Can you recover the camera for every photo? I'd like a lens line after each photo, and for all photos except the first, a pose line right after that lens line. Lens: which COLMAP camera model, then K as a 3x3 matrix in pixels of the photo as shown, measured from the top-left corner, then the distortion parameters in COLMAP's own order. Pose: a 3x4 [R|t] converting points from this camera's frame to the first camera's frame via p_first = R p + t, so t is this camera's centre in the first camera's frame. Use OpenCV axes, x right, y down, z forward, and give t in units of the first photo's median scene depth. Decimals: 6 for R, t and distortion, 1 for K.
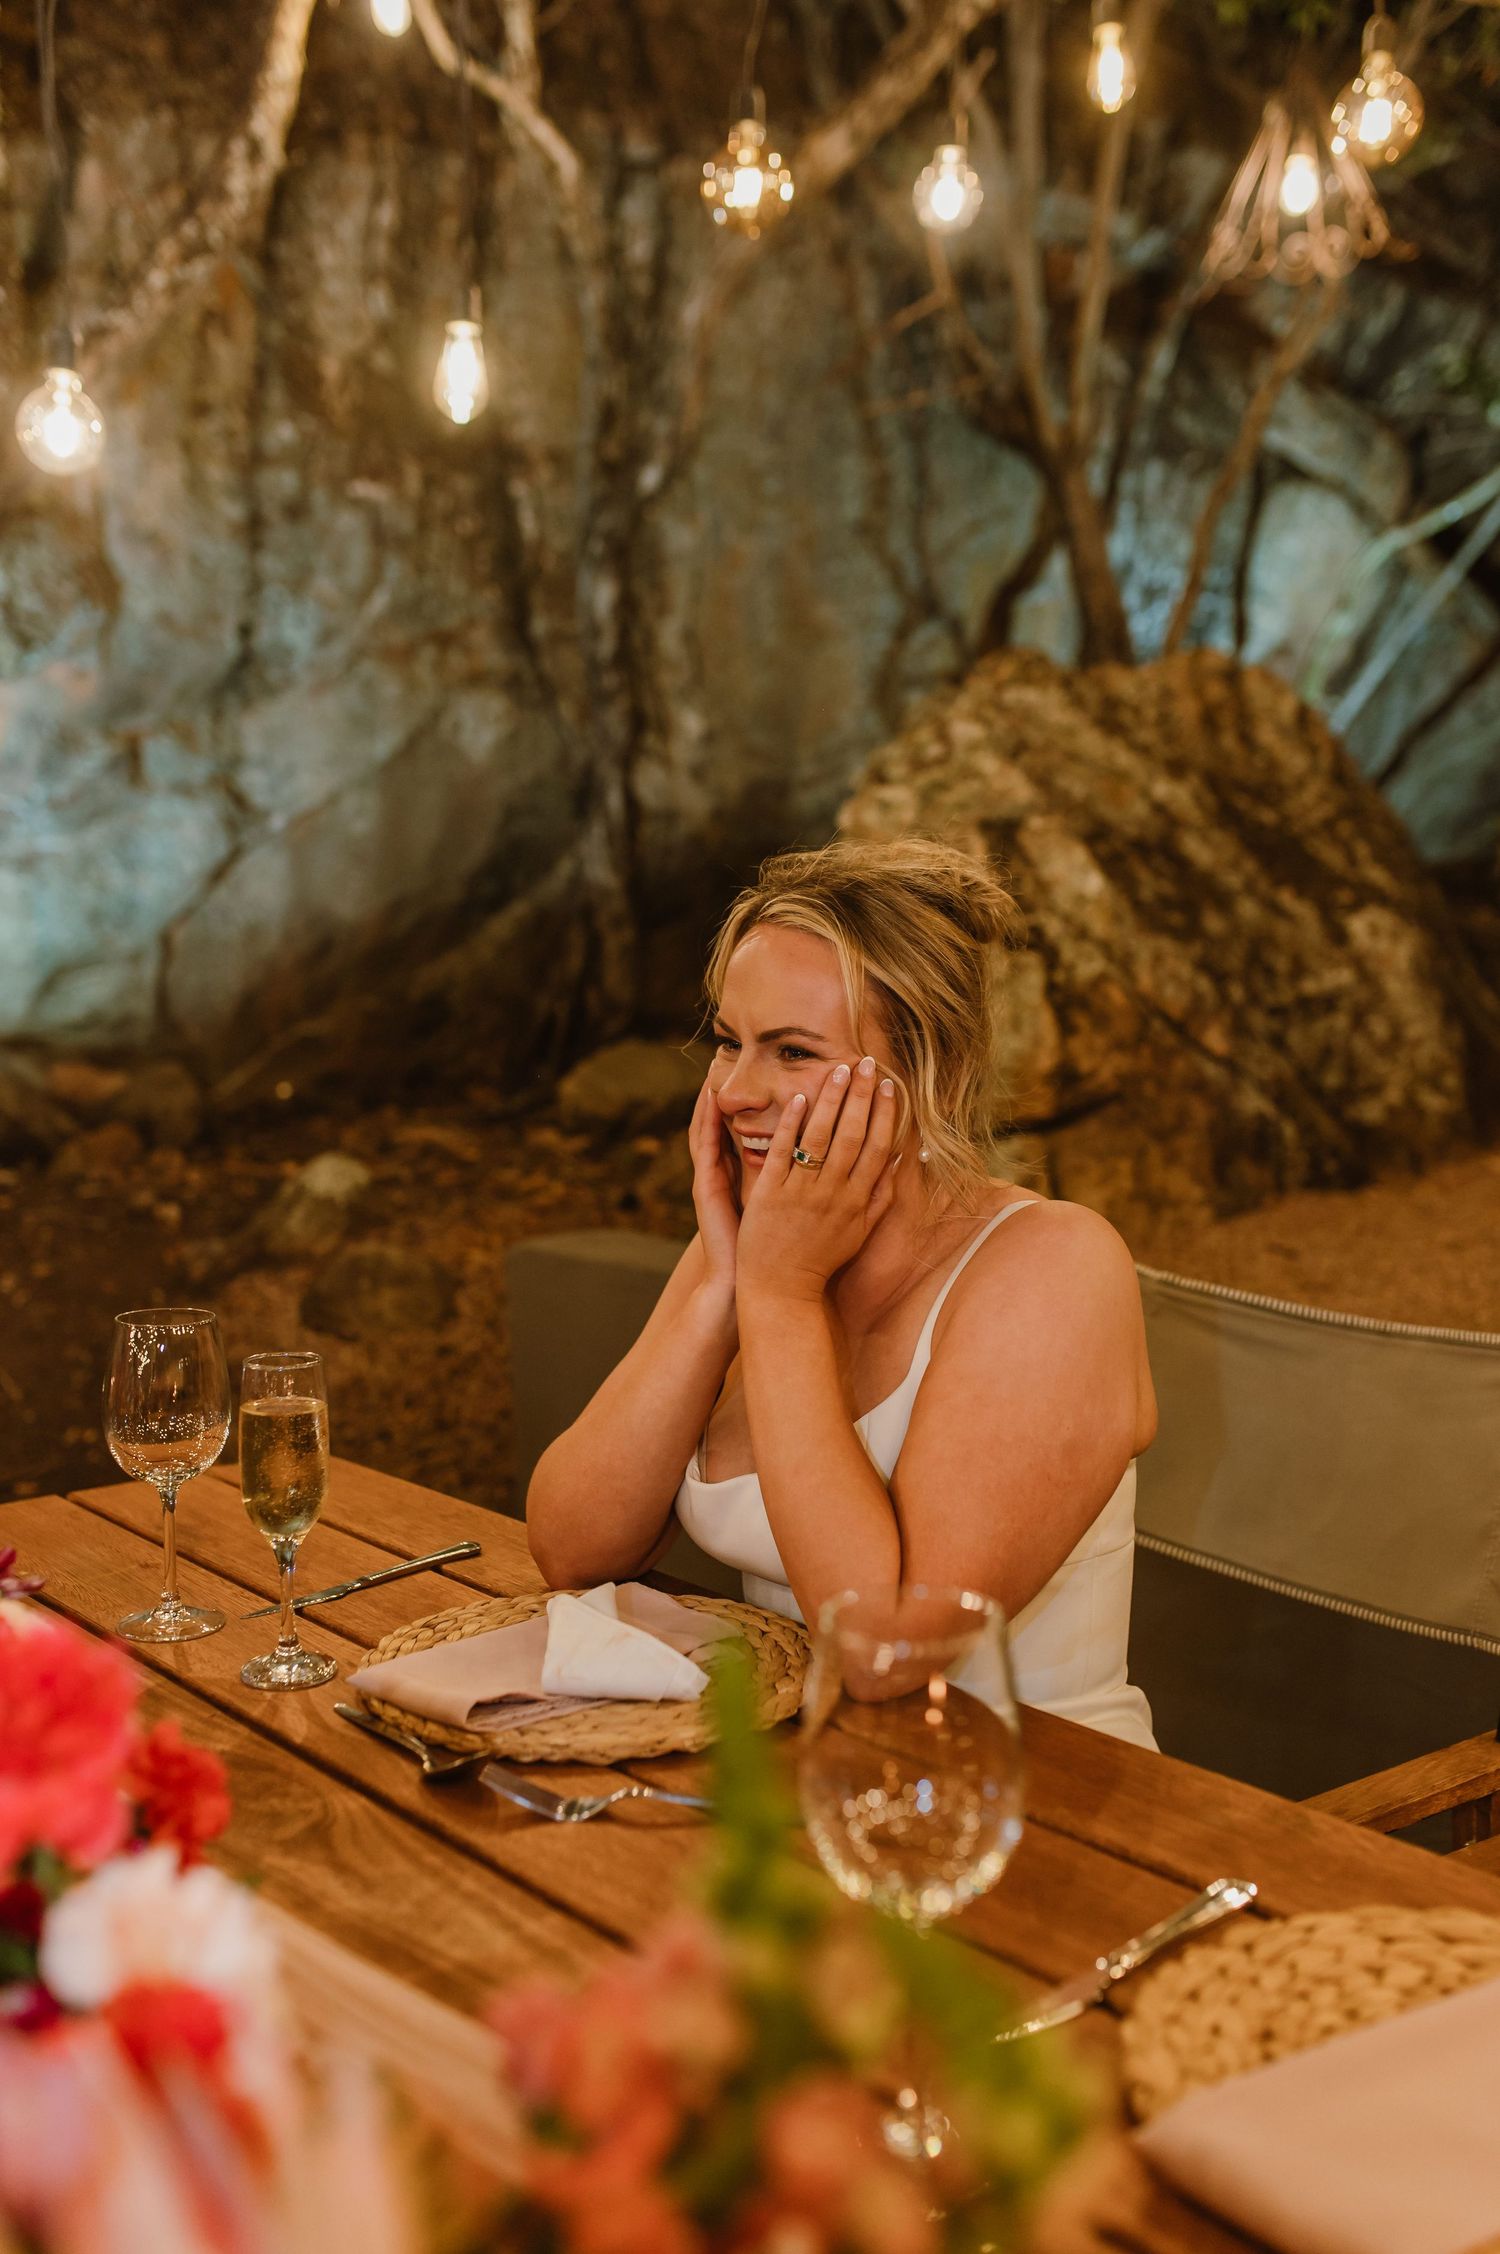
lens RADIAL K [[2129.6, 0, 759.3], [0, 2129.6, 1137.8], [0, 0, 1]] dist [0.029123, 0.000000]
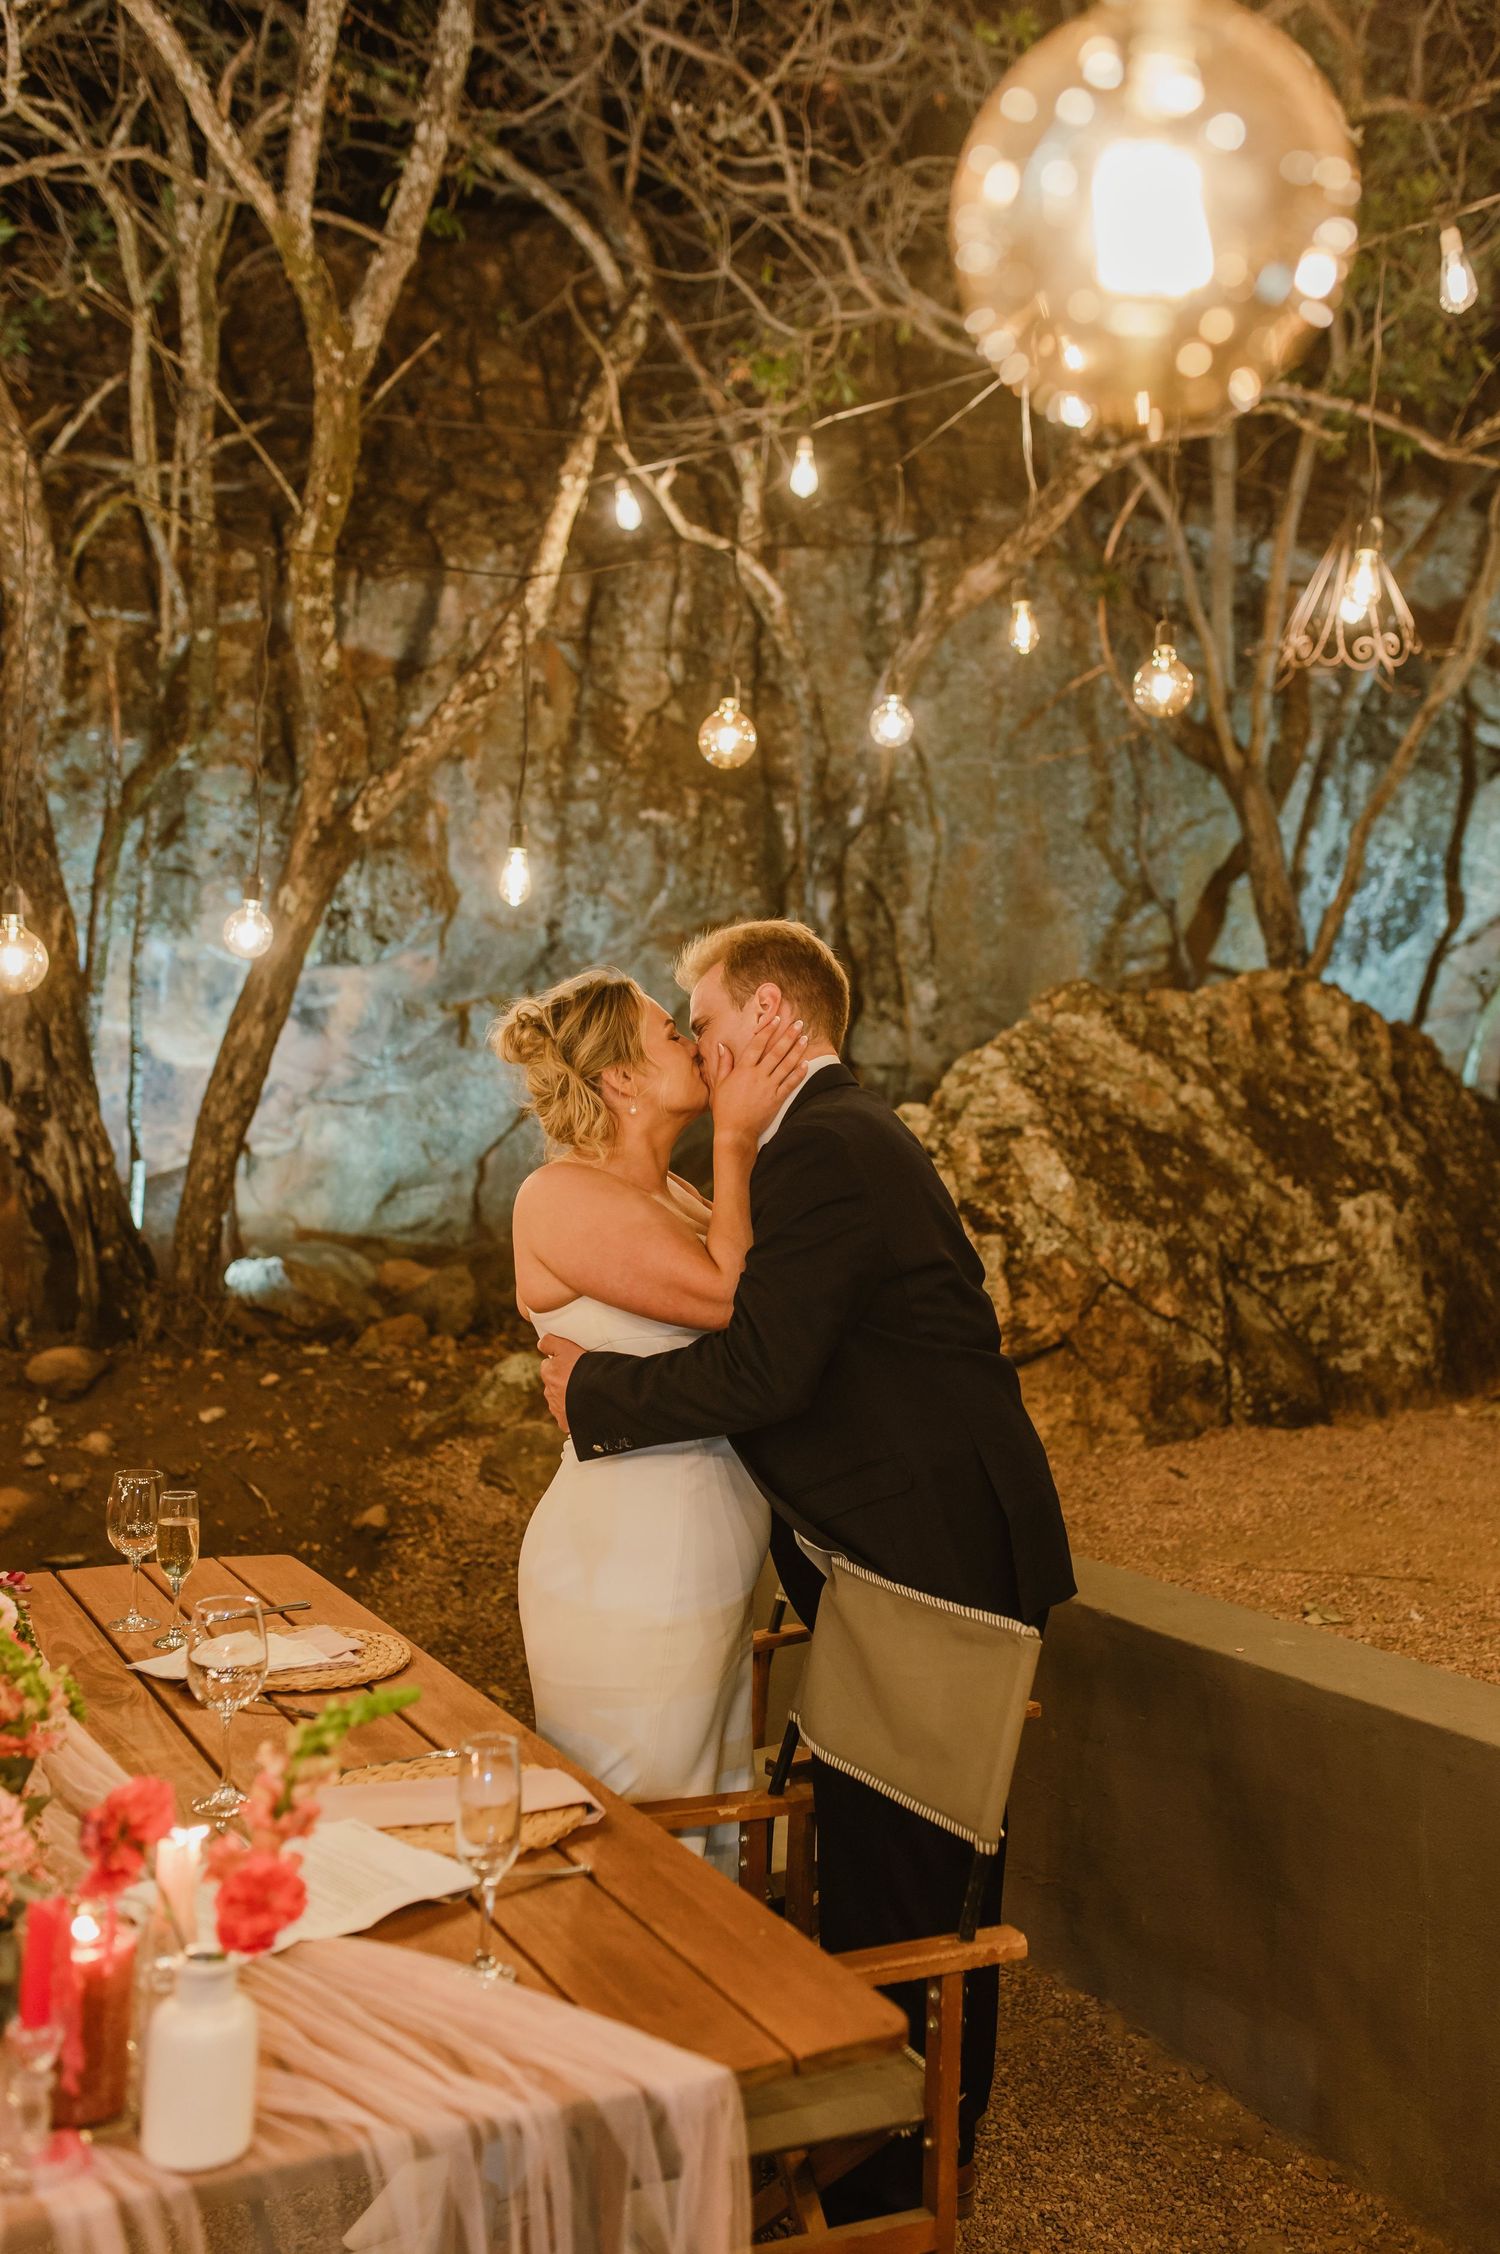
lens RADIAL K [[2129.6, 0, 781.3], [0, 2129.6, 1126.8], [0, 0, 1]] dist [0.029123, 0.000000]
pose [[0.976551, 0.033040, -0.212735, 0.173545], [-0.050204, 0.995859, -0.075792, -0.028856], [0.209350, 0.084695, 0.974166, -0.208870]]
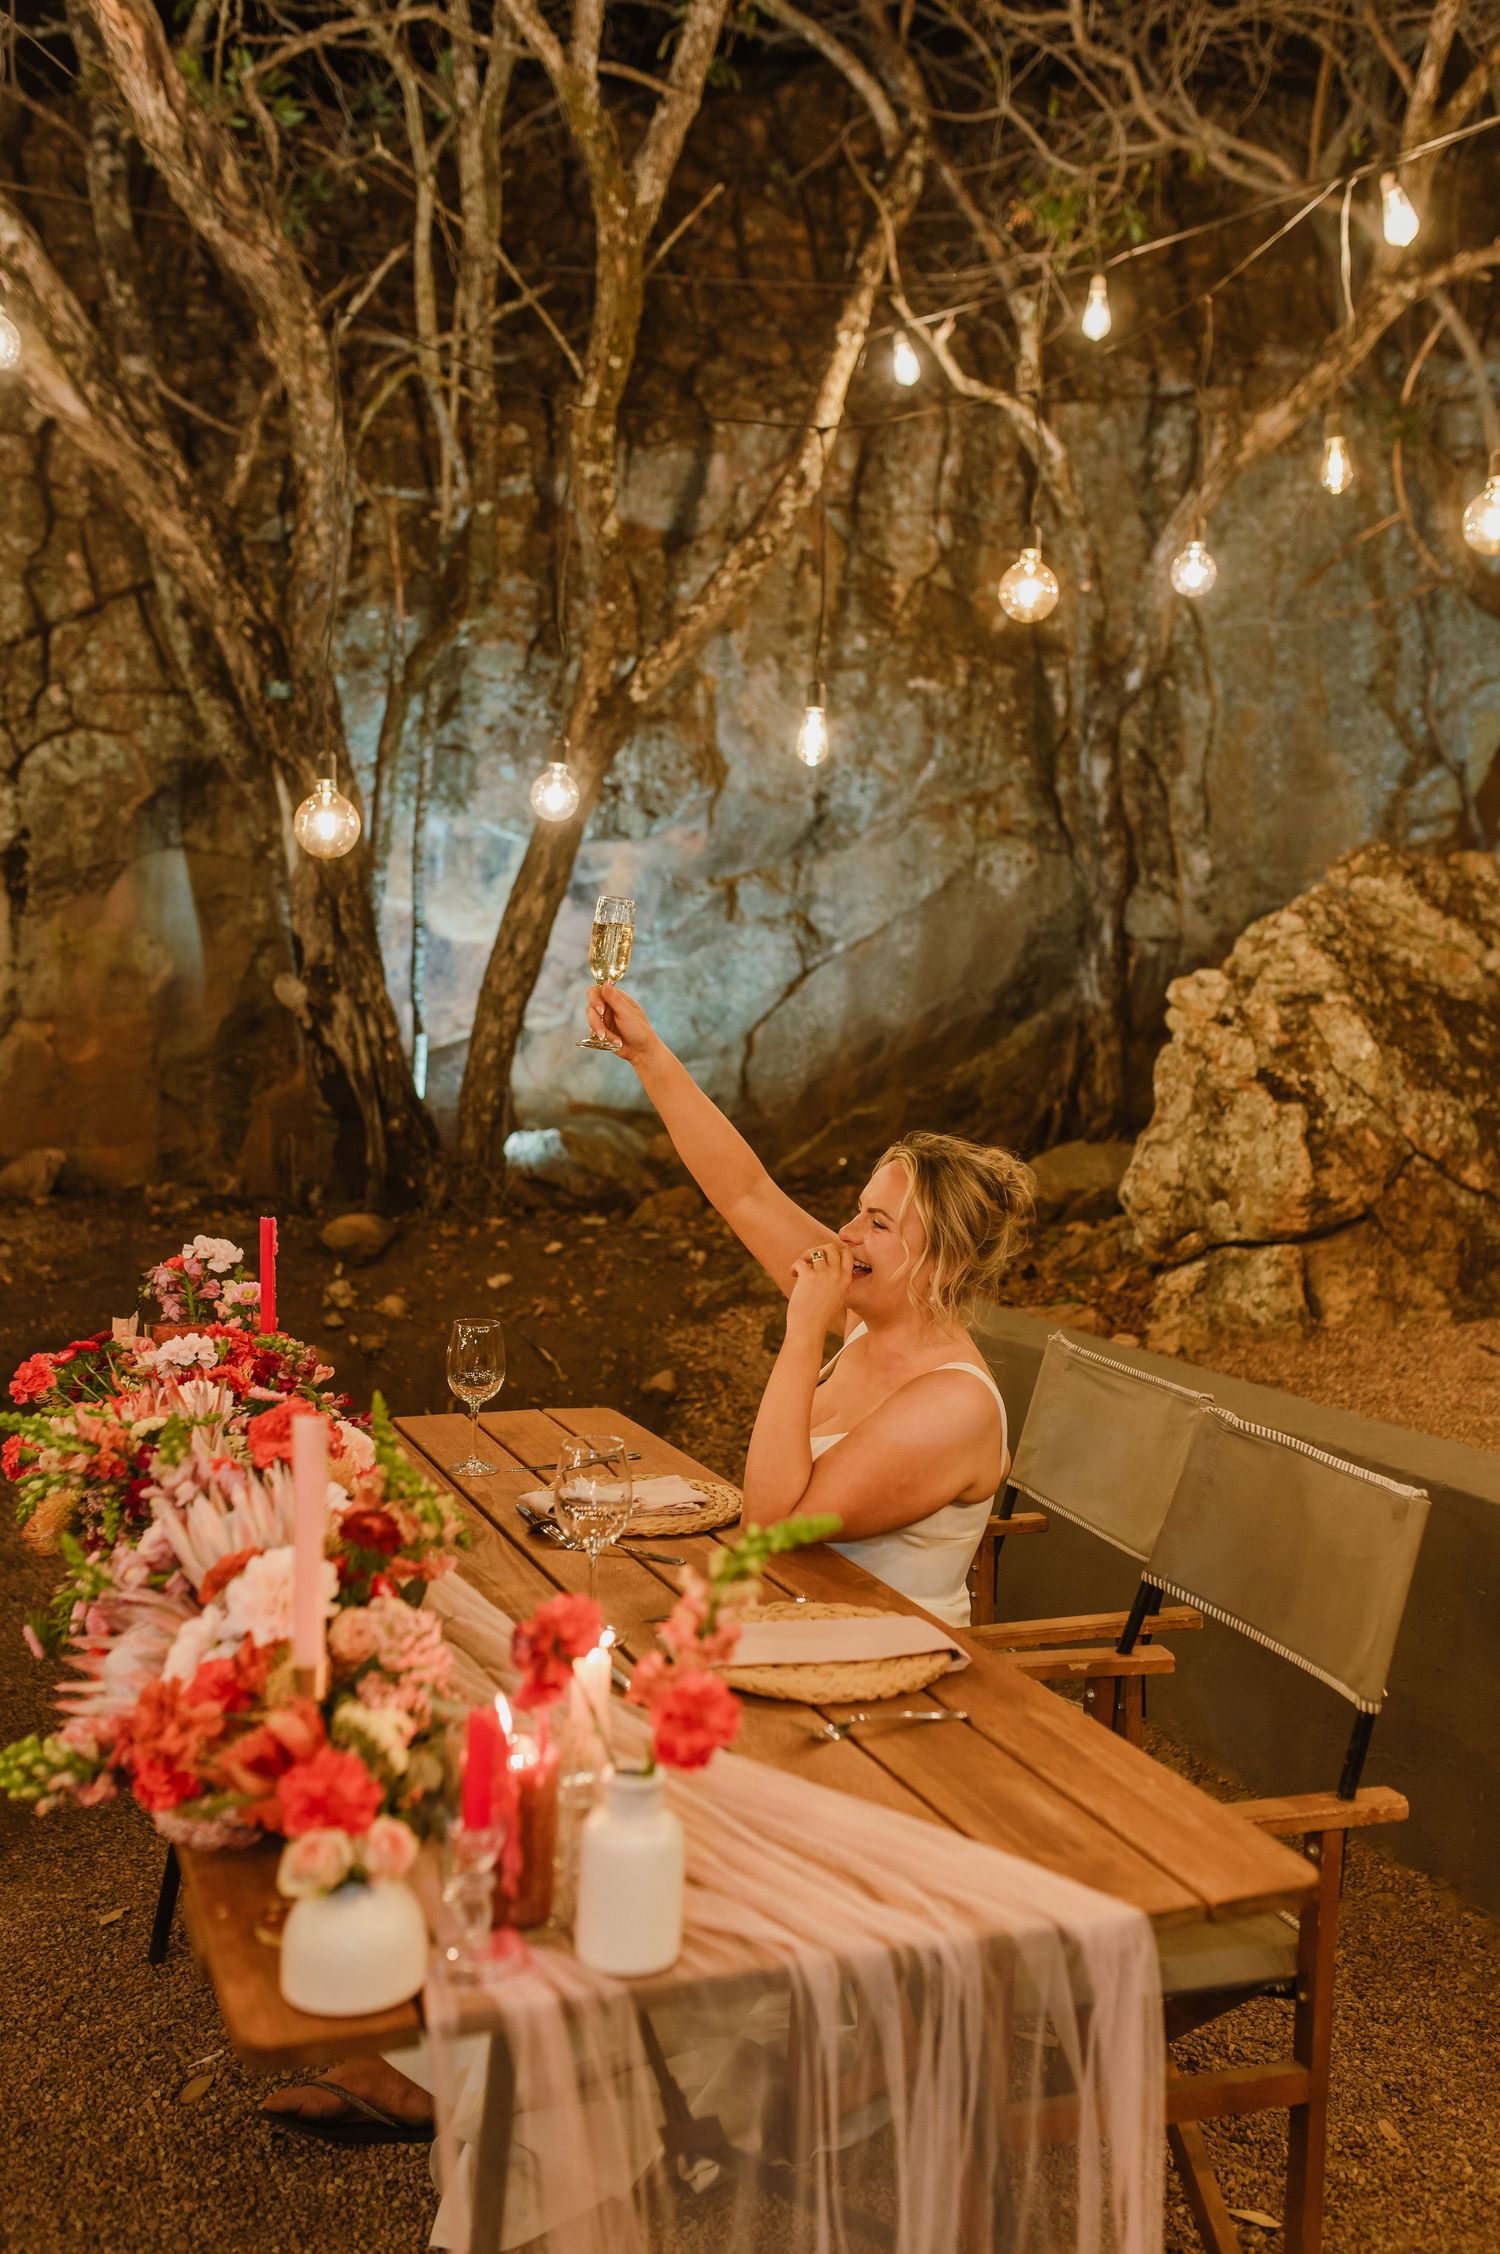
lens RADIAL K [[2129.6, 0, 763.6], [0, 2129.6, 1119.9], [0, 0, 1]] dist [0.029123, 0.000000]
pose [[0.945113, 0.047072, -0.323336, 0.150451], [-0.056530, 0.998202, -0.019918, -0.020521], [0.321817, 0.037103, 0.946074, -0.206422]]
